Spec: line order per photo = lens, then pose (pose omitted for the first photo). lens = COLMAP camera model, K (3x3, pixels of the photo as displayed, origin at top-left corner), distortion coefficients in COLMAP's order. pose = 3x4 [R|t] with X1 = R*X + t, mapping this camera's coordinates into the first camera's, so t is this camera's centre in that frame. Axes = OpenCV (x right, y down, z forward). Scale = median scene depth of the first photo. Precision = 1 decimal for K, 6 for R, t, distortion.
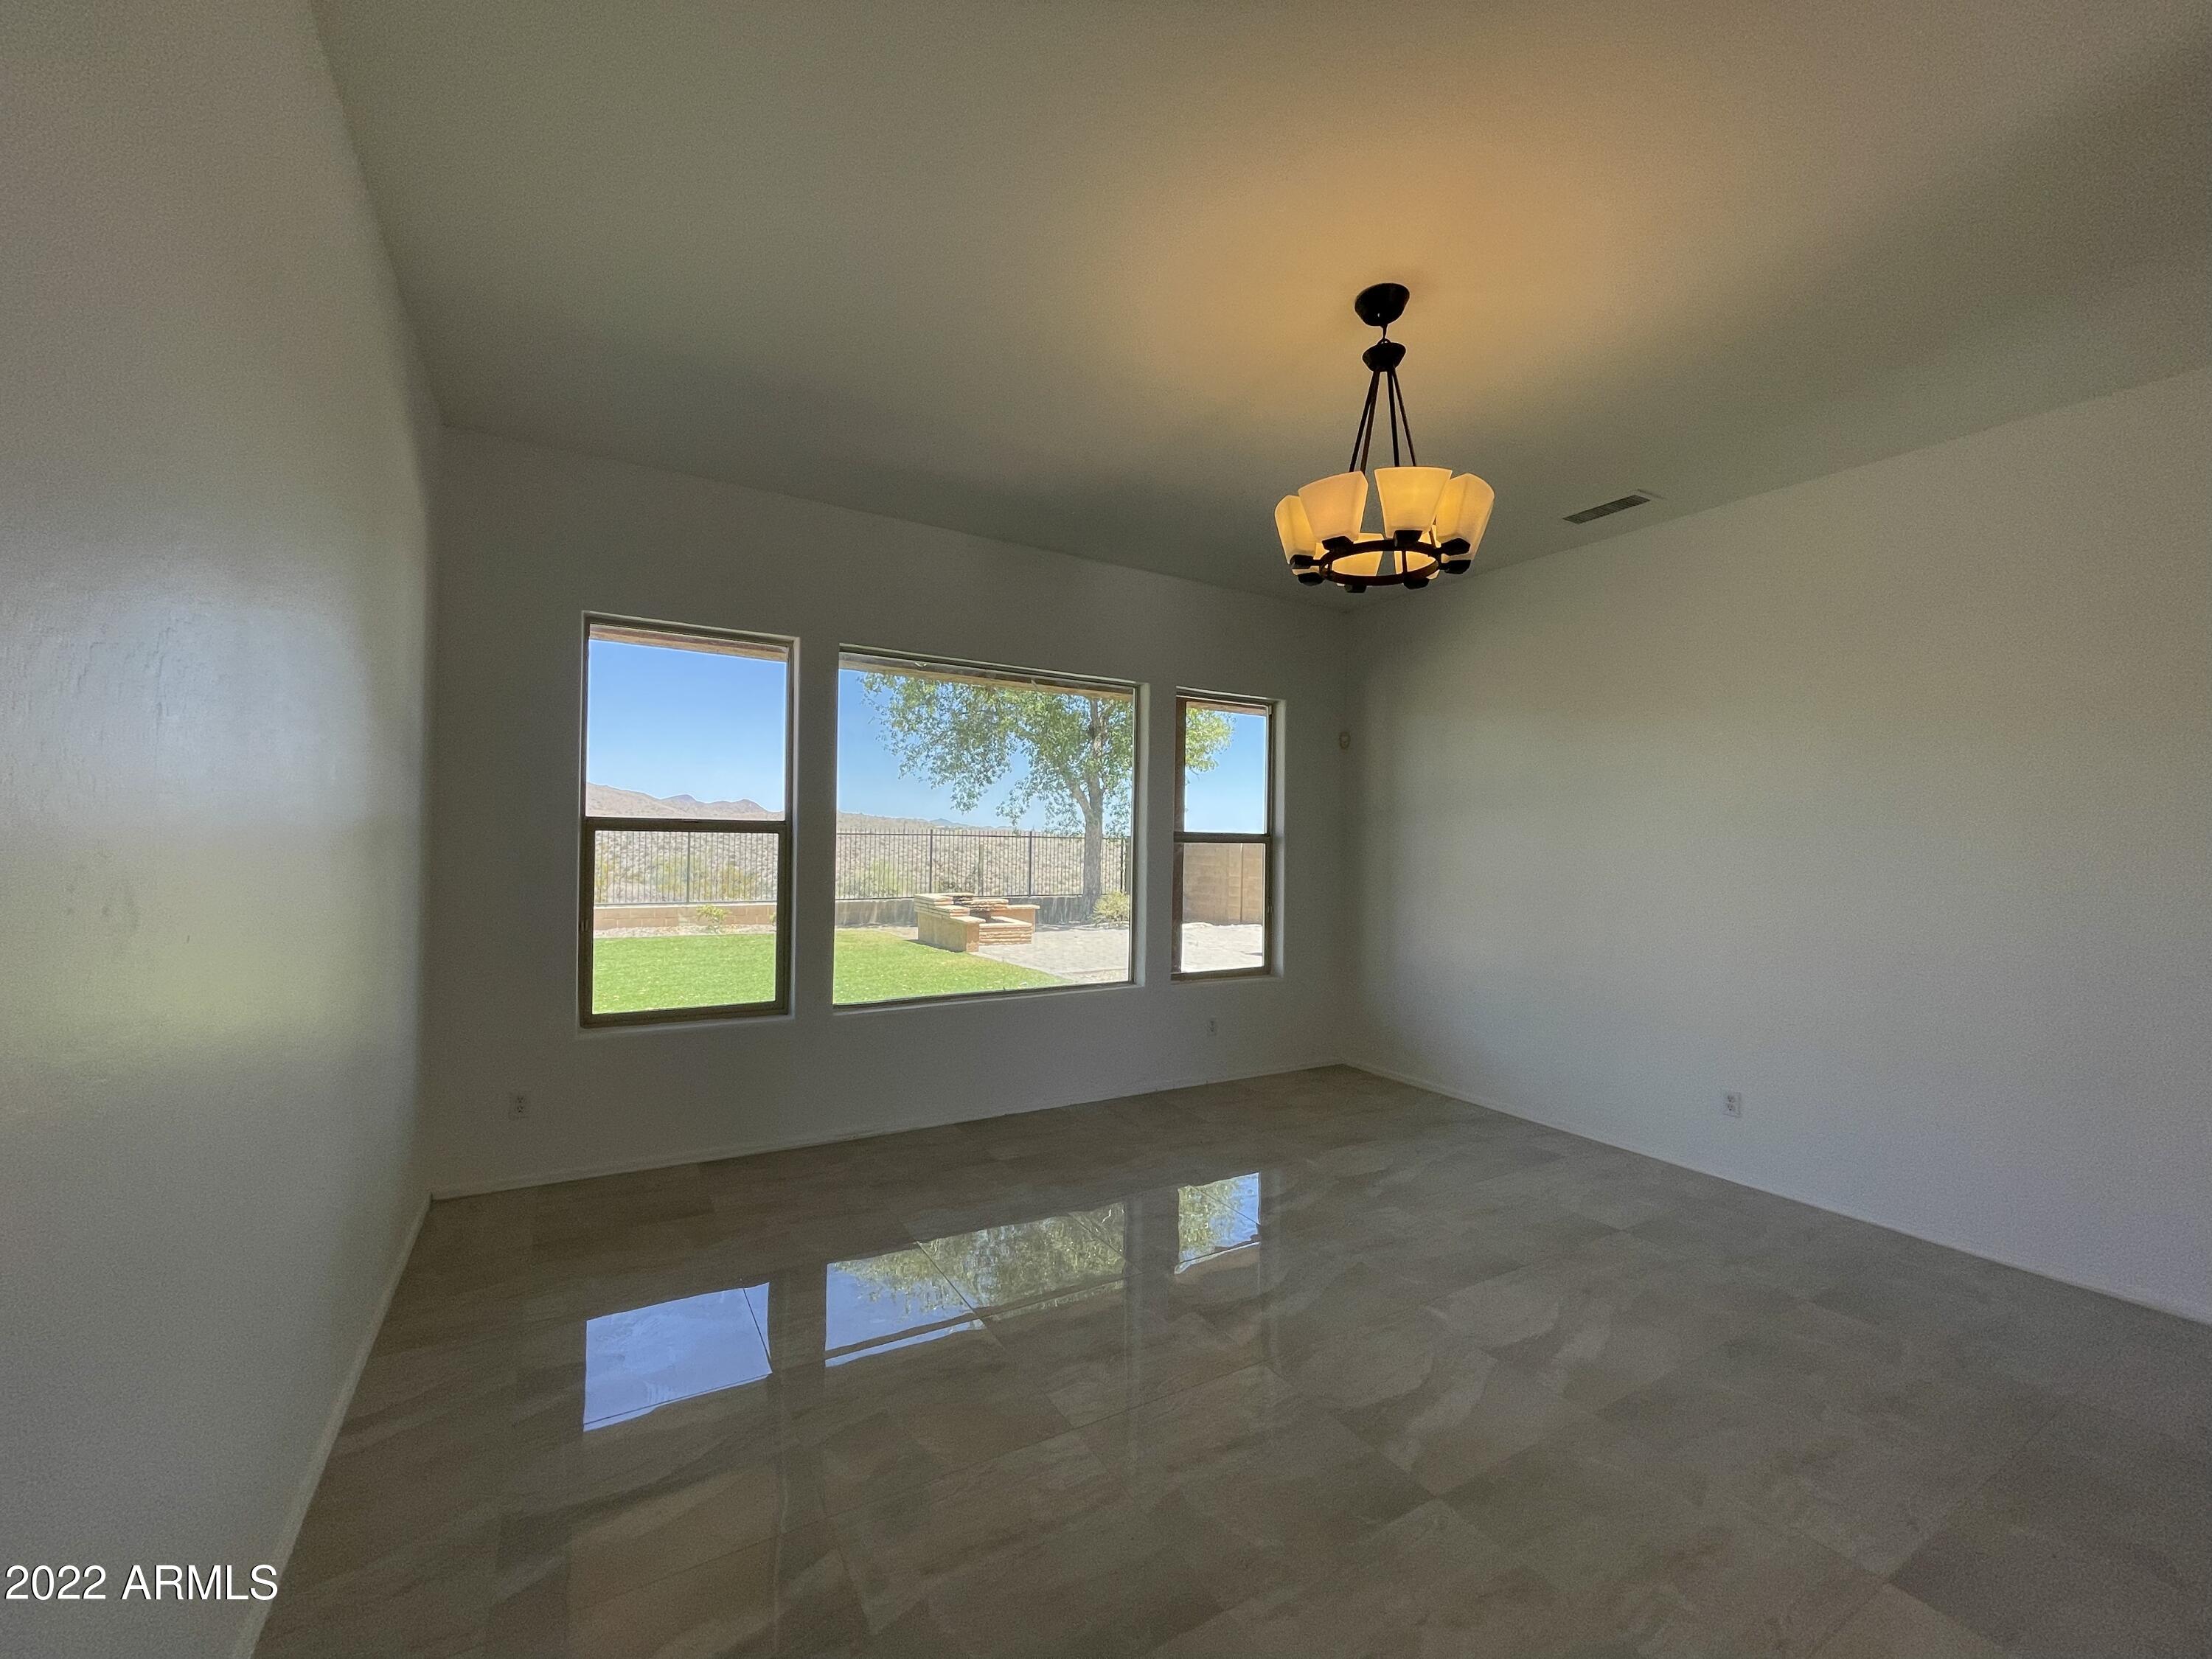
lens RADIAL K [[892.7, 0, 1107.1], [0, 892.7, 826.2], [0, 0, 1]] dist [-0.003422, 0.000918]
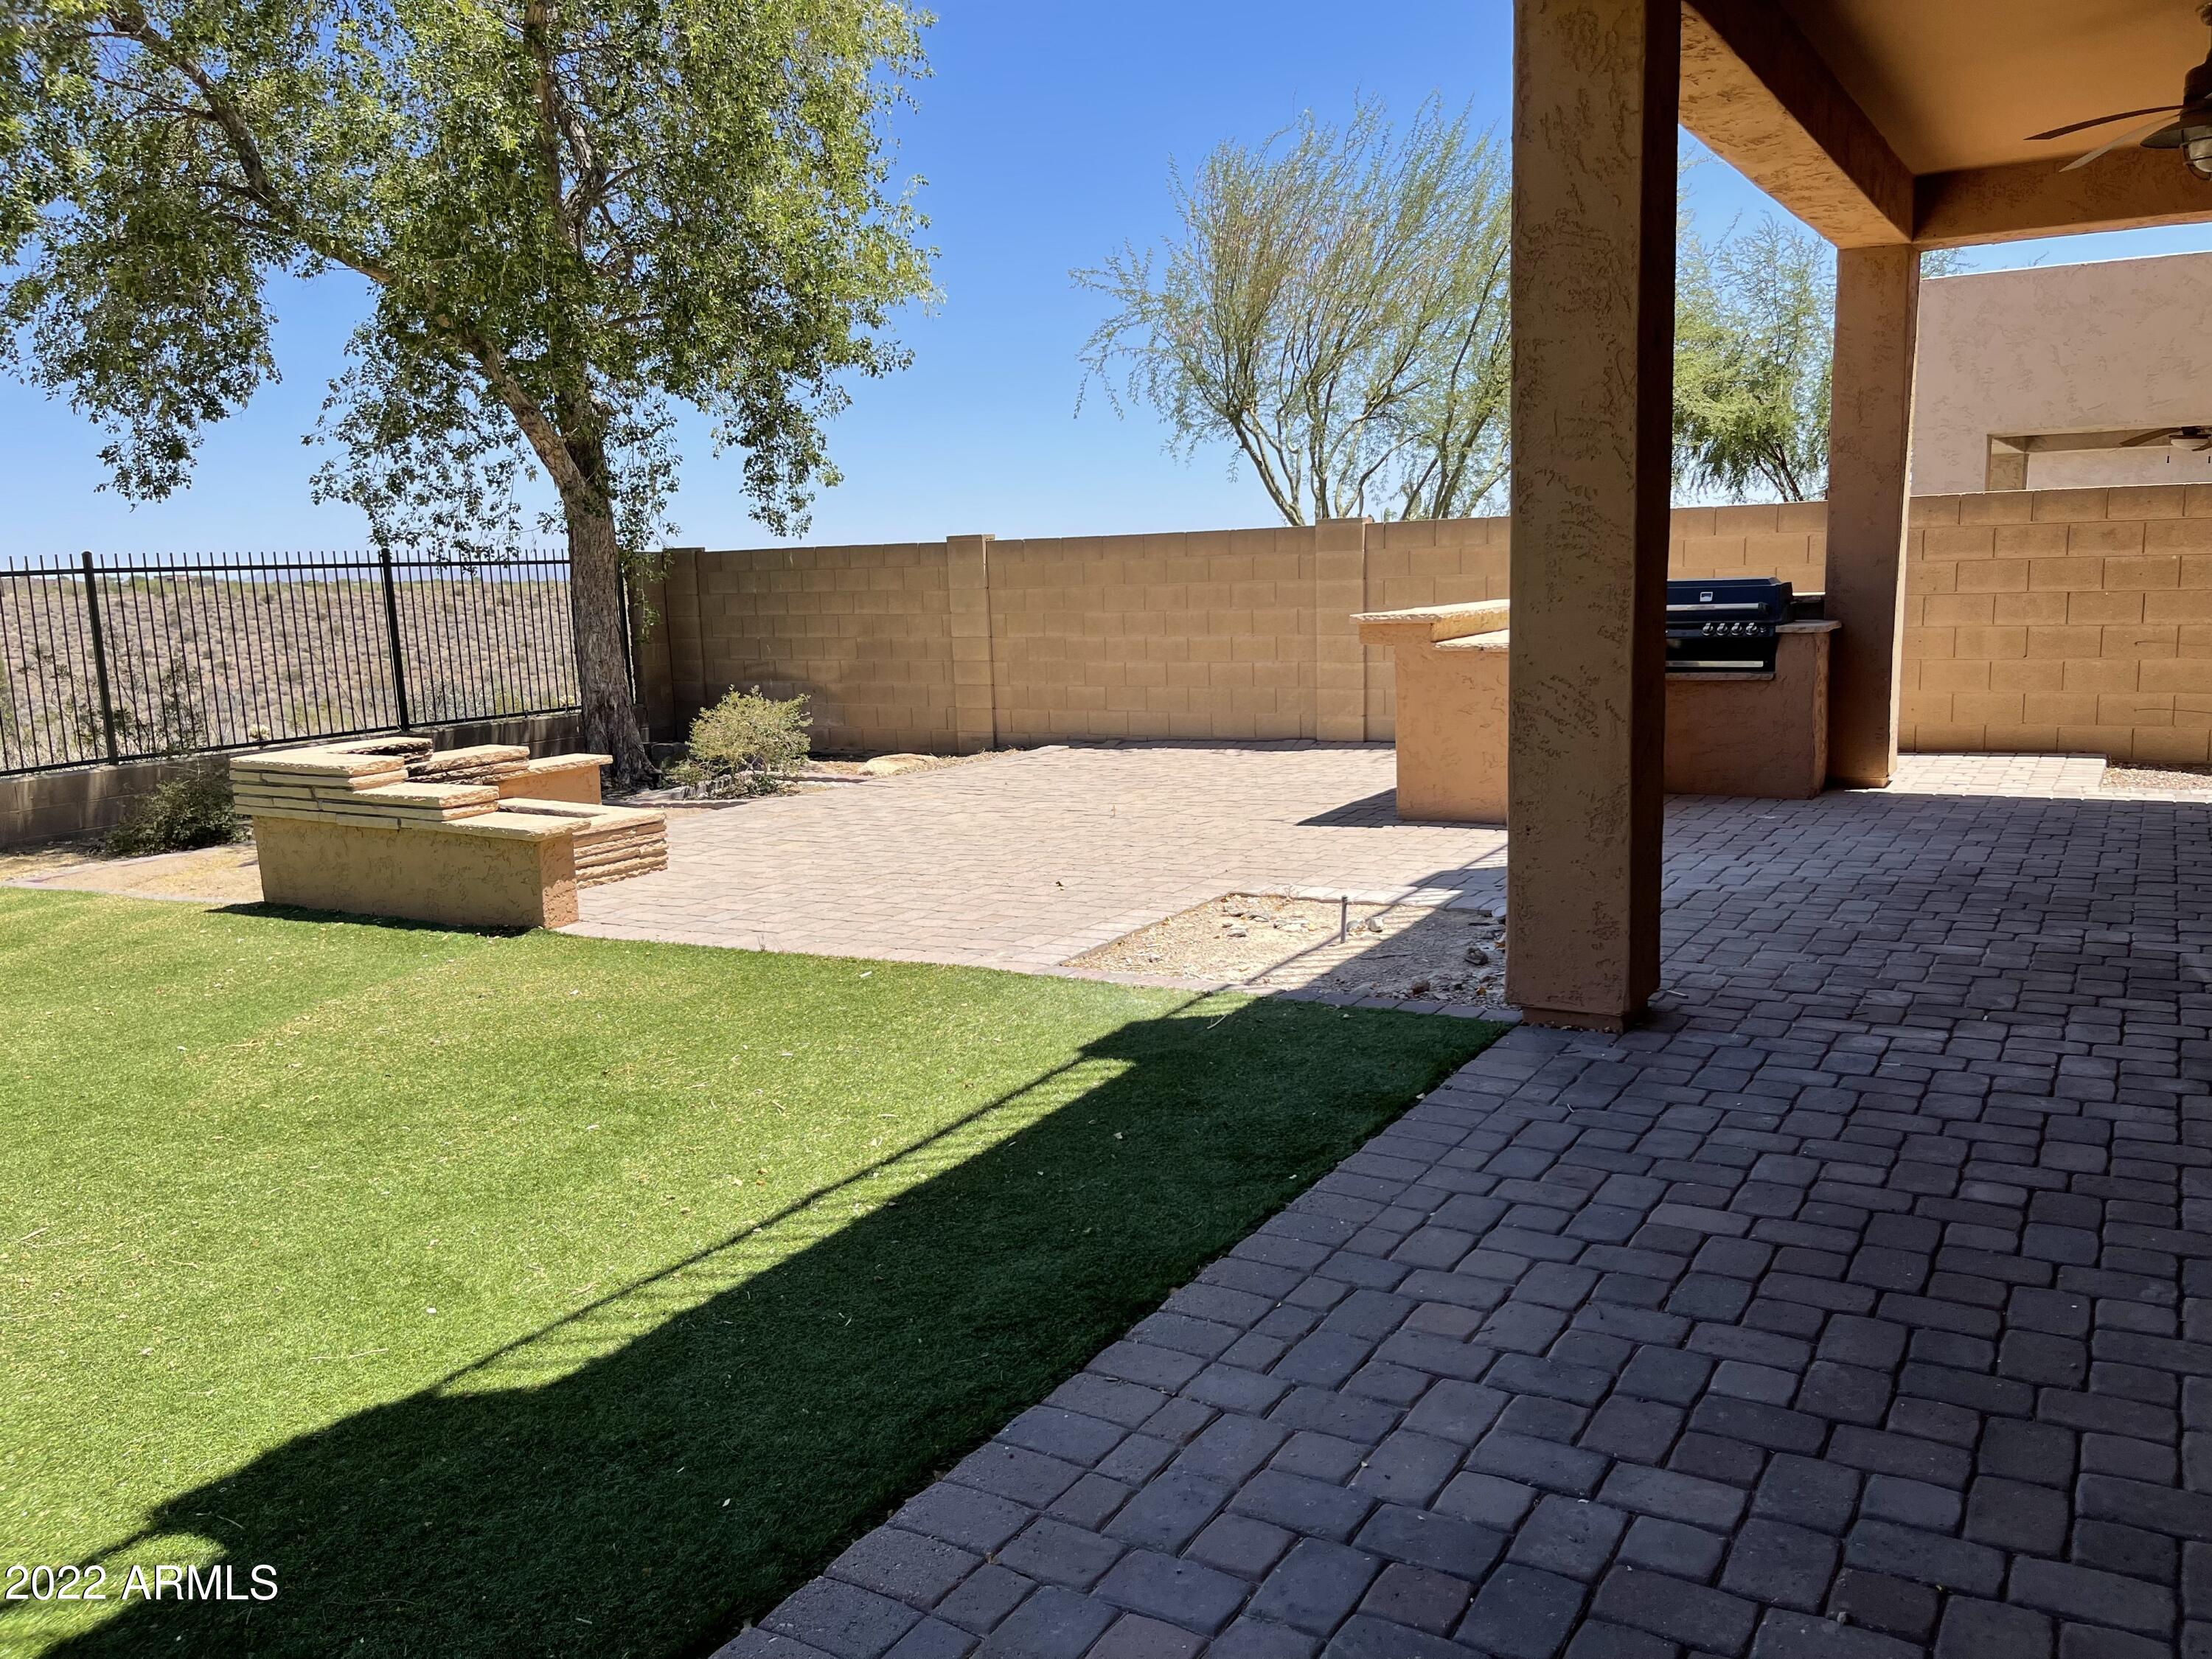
lens RADIAL K [[1681.3, 0, 1140.7], [0, 1681.3, 834.8], [0, 0, 1]] dist [0.038314, -0.041348]
pose [[0.876436, -0.123525, 0.465404, -0.621056], [0.041778, 0.982398, 0.182068, 0.029837], [-0.479702, -0.140127, 0.866170, 1.011354]]
